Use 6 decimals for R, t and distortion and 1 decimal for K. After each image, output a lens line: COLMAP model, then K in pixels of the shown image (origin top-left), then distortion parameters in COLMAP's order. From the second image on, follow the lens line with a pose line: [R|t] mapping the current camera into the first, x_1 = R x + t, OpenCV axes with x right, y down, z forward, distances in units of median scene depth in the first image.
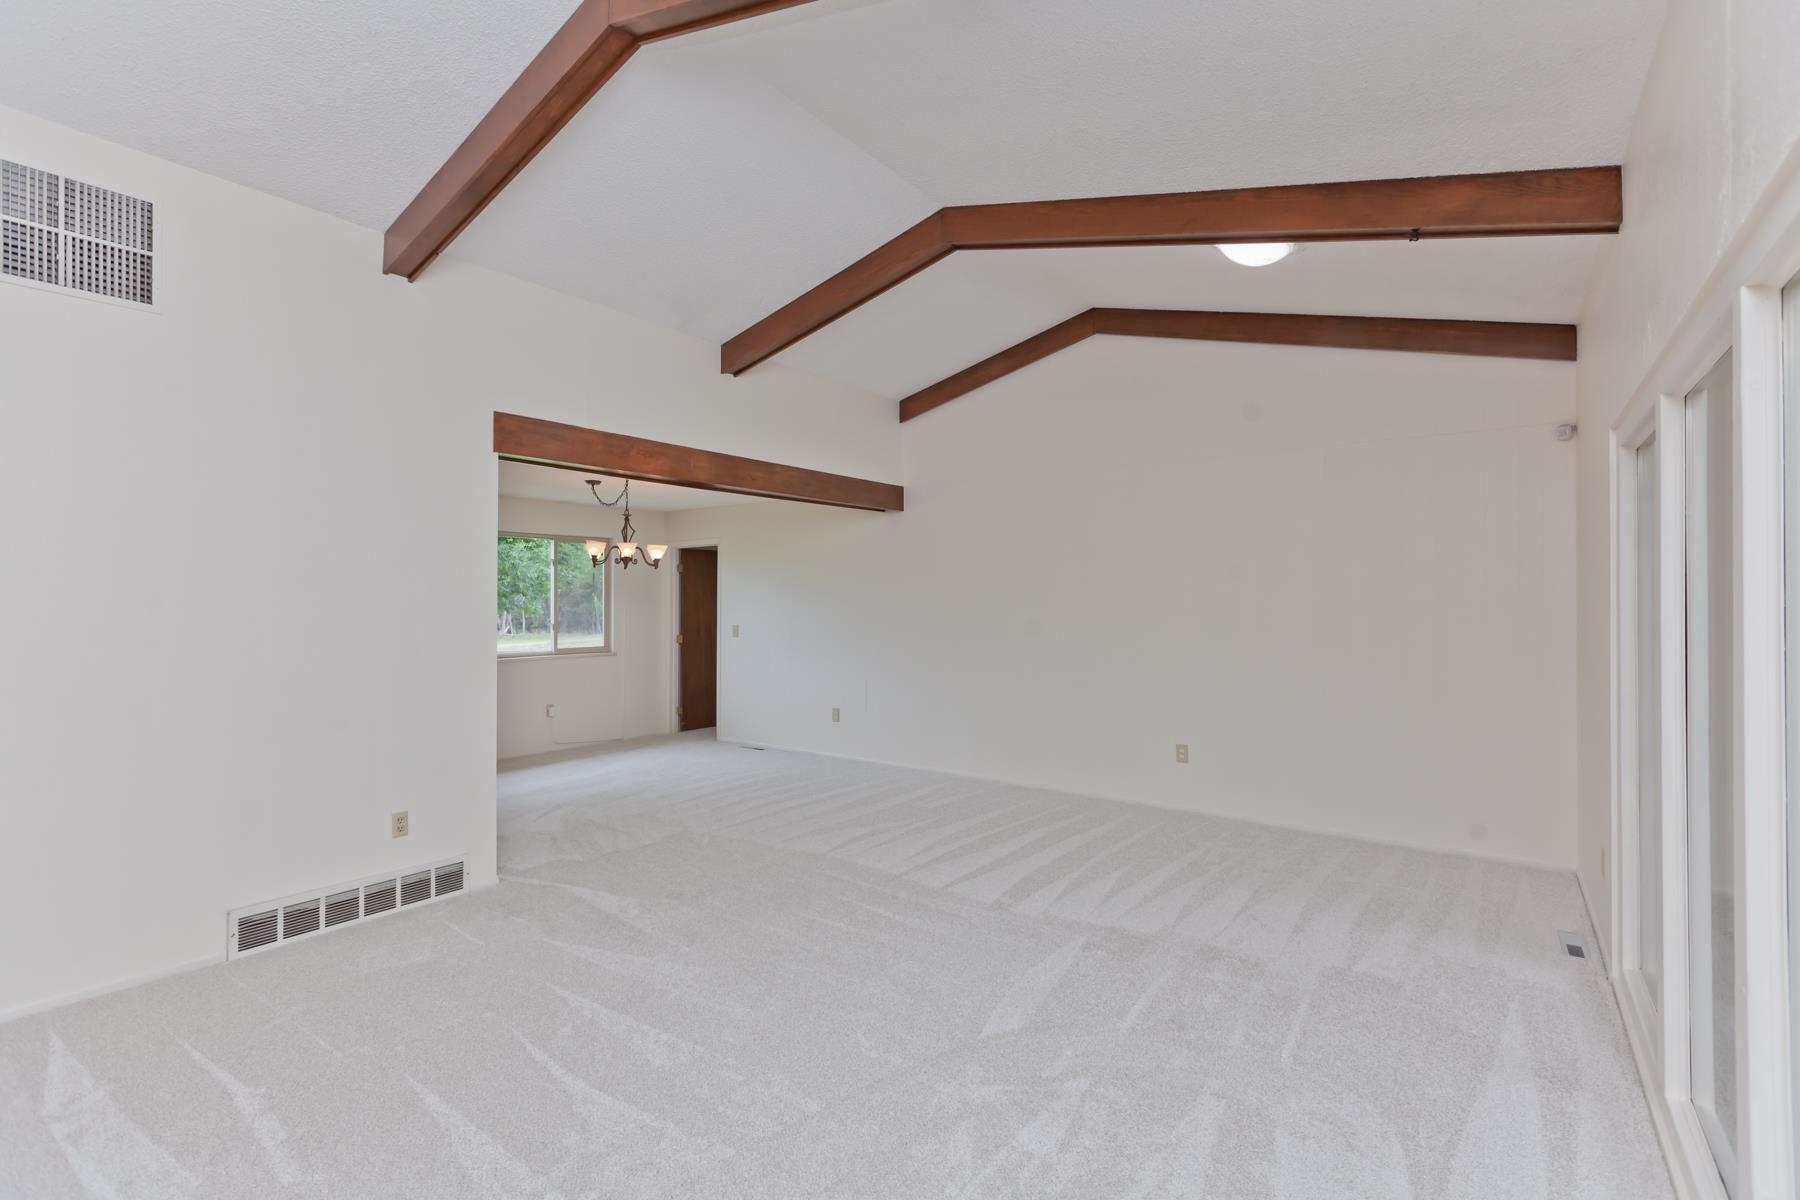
lens RADIAL K [[815.3, 0, 904.5], [0, 815.3, 596.1], [0, 0, 1]] dist [0.003602, 0.000842]
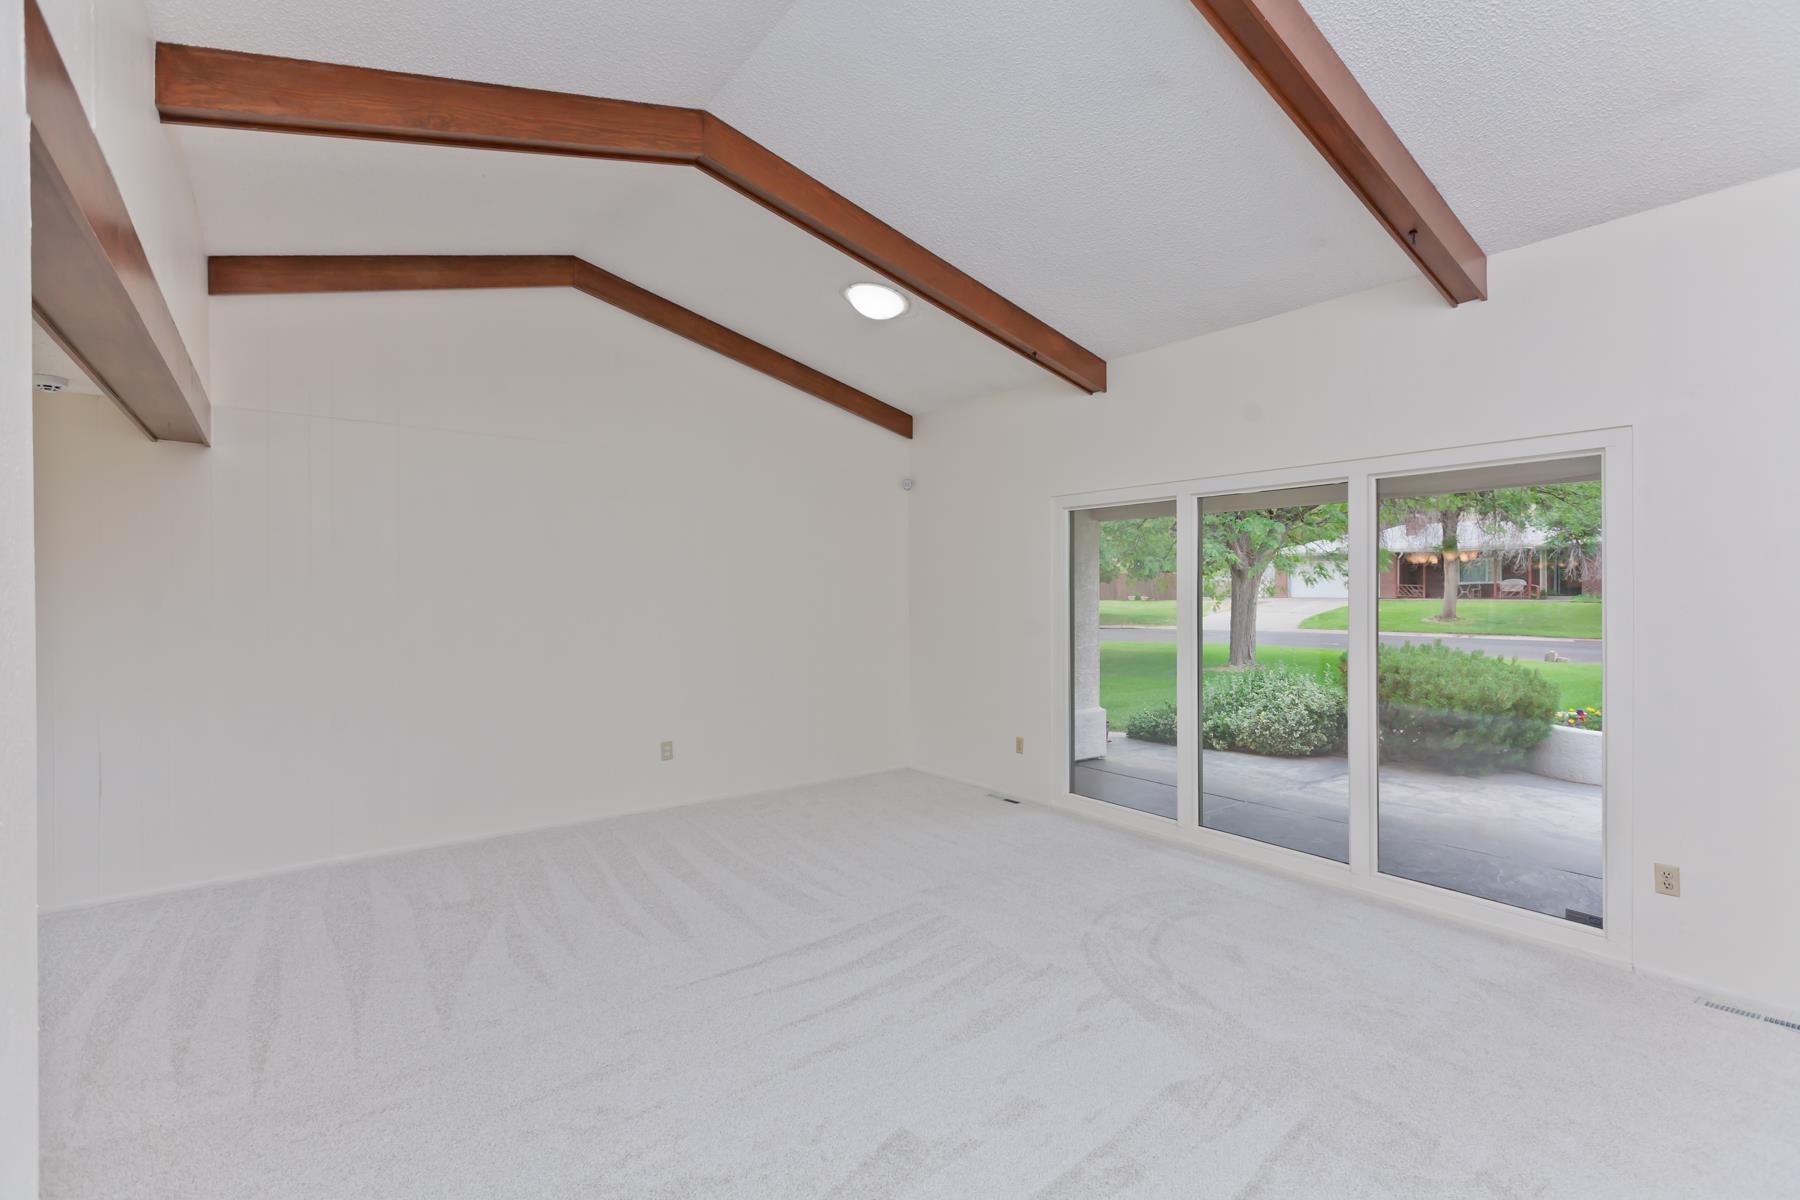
lens RADIAL K [[815.3, 0, 904.5], [0, 815.3, 598.0], [0, 0, 1]] dist [0.003602, 0.000842]
pose [[0.299183, -0.000859, 0.954195, -0.513483], [0.003383, 0.999994, -0.000161, 0.009419], [-0.954190, 0.003276, 0.299185, 0.430966]]
